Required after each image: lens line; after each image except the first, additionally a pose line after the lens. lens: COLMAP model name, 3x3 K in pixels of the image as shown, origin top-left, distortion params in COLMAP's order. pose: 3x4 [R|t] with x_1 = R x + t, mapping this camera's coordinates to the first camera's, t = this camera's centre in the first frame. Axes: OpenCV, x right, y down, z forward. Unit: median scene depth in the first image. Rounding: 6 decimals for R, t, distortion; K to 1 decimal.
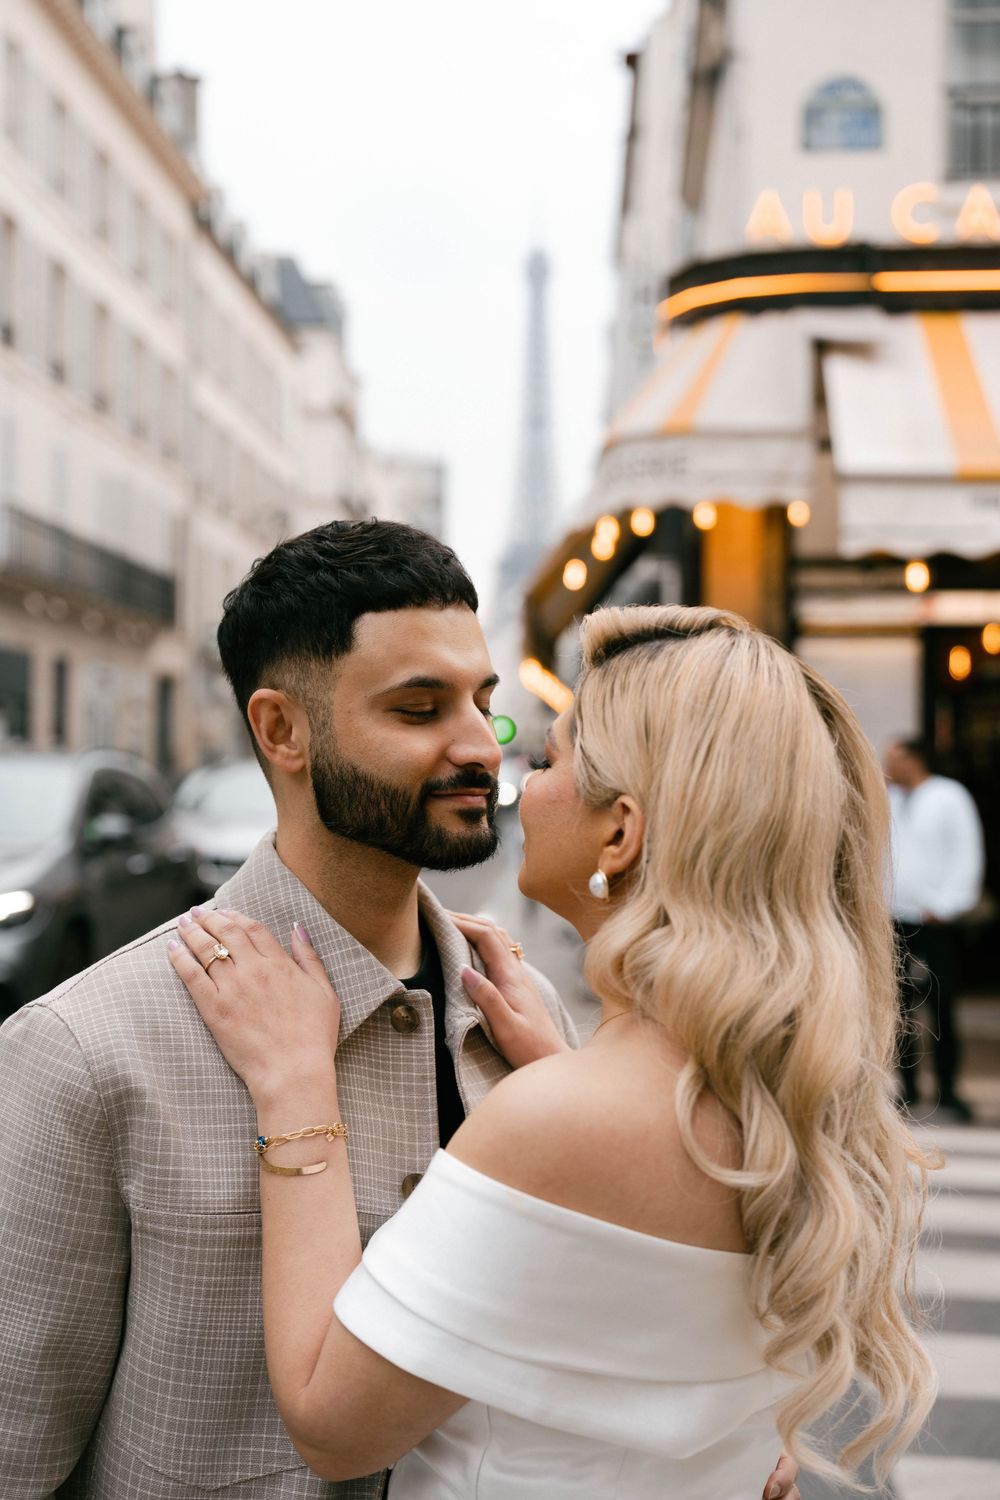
lens RADIAL K [[2082.6, 0, 485.6], [0, 2082.6, 741.1], [0, 0, 1]] dist [0.072309, 0.000000]
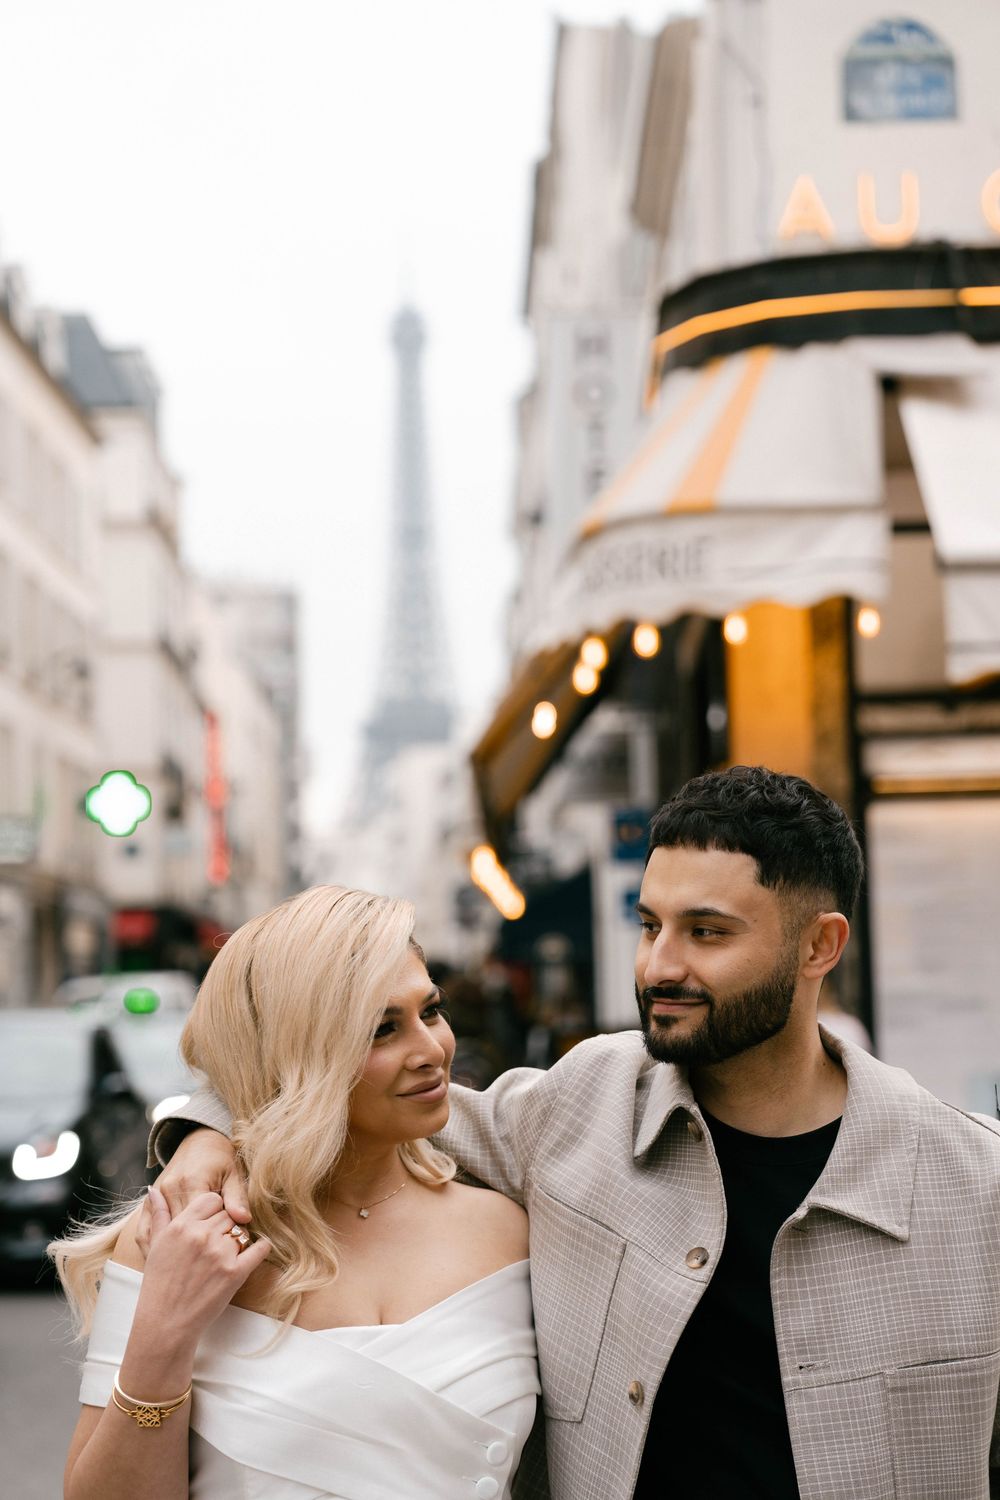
lens RADIAL K [[2825.7, 0, 495.8], [0, 2825.7, 755.8], [0, 0, 1]] dist [0.101532, 0.000000]
pose [[0.998275, -0.025855, 0.052708, -0.023455], [0.029734, 0.996802, -0.074179, 0.001850], [-0.050622, 0.075619, 0.995851, 0.059726]]
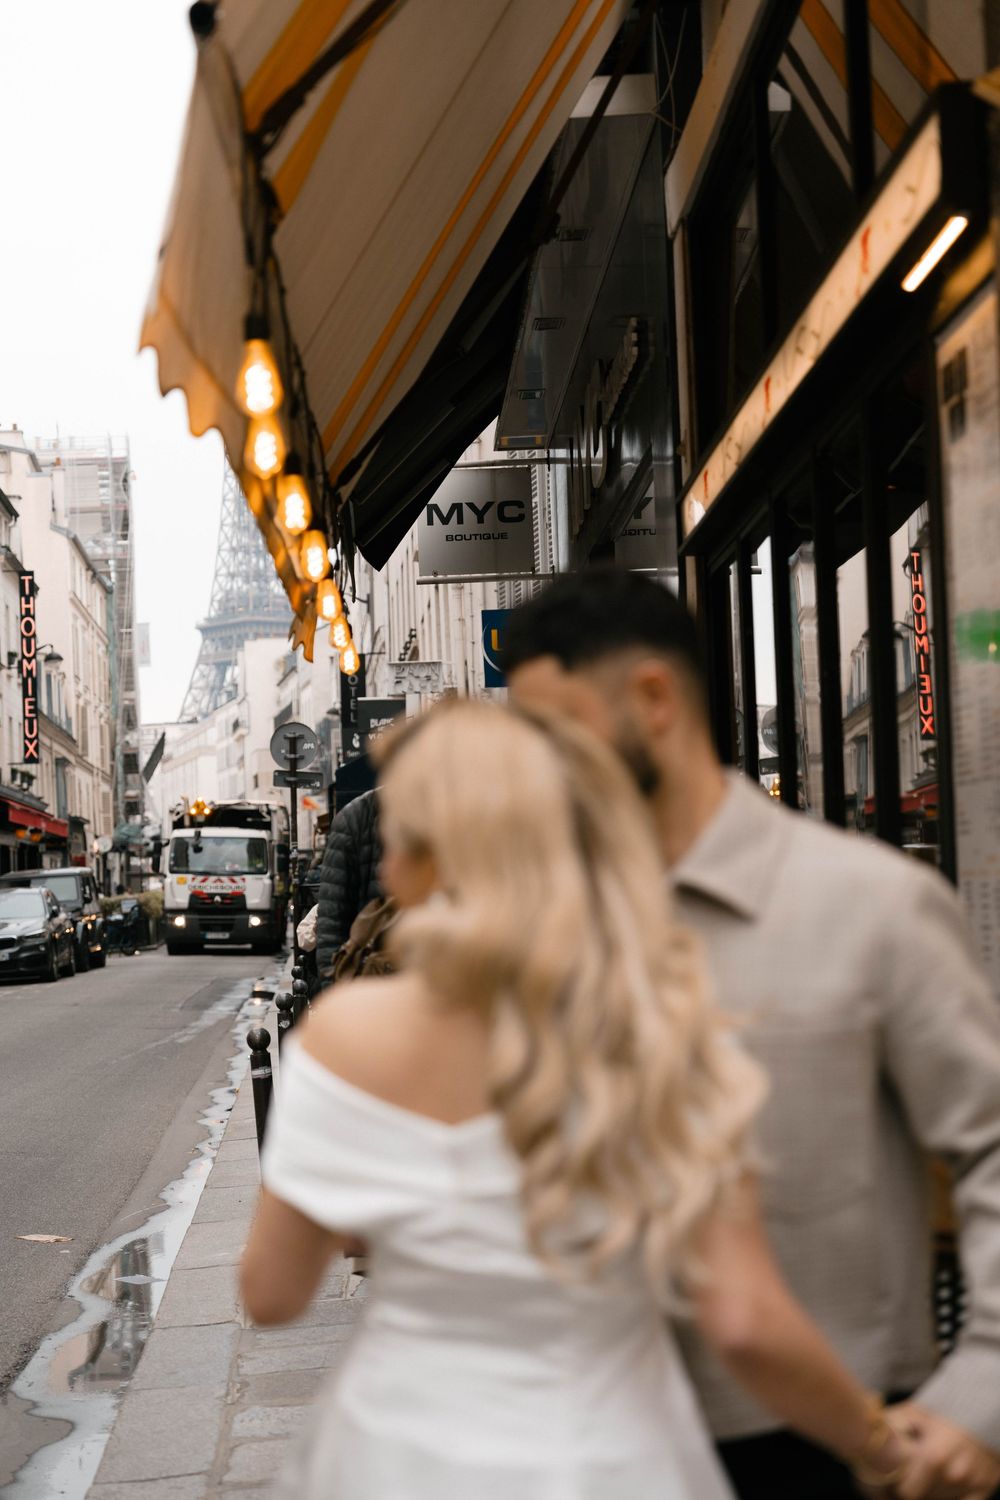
lens RADIAL K [[2658.1, 0, 502.5], [0, 2658.1, 753.3], [0, 0, 1]] dist [0.014108, 0.000000]
pose [[0.993004, -0.031934, 0.113680, 0.013576], [0.036509, 0.998595, -0.038395, 0.022944], [-0.112295, 0.042277, 0.992775, 0.708087]]
